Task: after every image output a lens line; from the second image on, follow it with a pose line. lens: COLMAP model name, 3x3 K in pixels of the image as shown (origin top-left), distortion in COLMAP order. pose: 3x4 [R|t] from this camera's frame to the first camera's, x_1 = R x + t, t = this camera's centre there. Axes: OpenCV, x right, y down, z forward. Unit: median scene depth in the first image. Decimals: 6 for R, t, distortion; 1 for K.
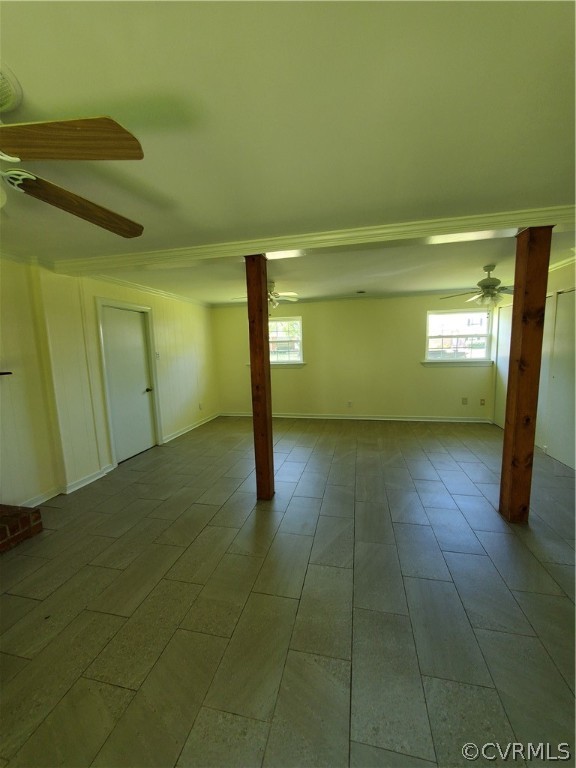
lens RADIAL K [[308.2, 0, 288.0], [0, 308.2, 384.0], [0, 0, 1]] dist [-0.000108, 0.011160]
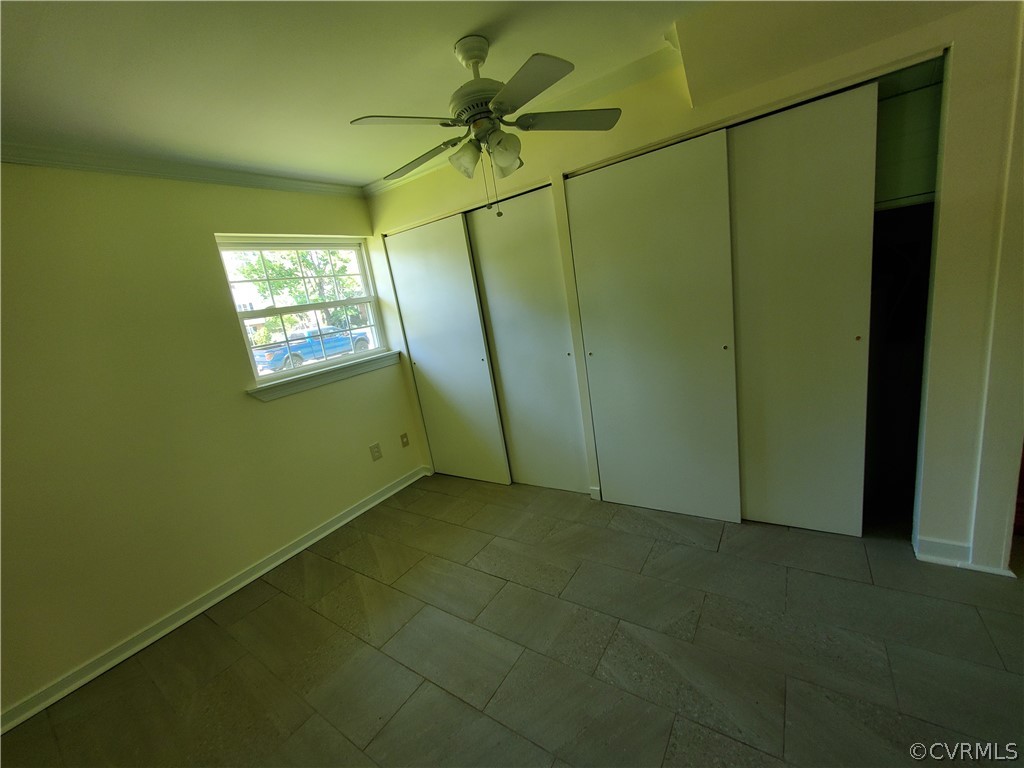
lens RADIAL K [[410.9, 0, 512.0], [0, 410.9, 384.0], [0, 0, 1]] dist [-0.000108, 0.011160]
pose [[0.366426, -0.239213, 0.899171, 0.150055], [0.261441, 0.953923, 0.147237, -0.073365], [-0.892961, 0.181129, 0.412083, 0.590191]]
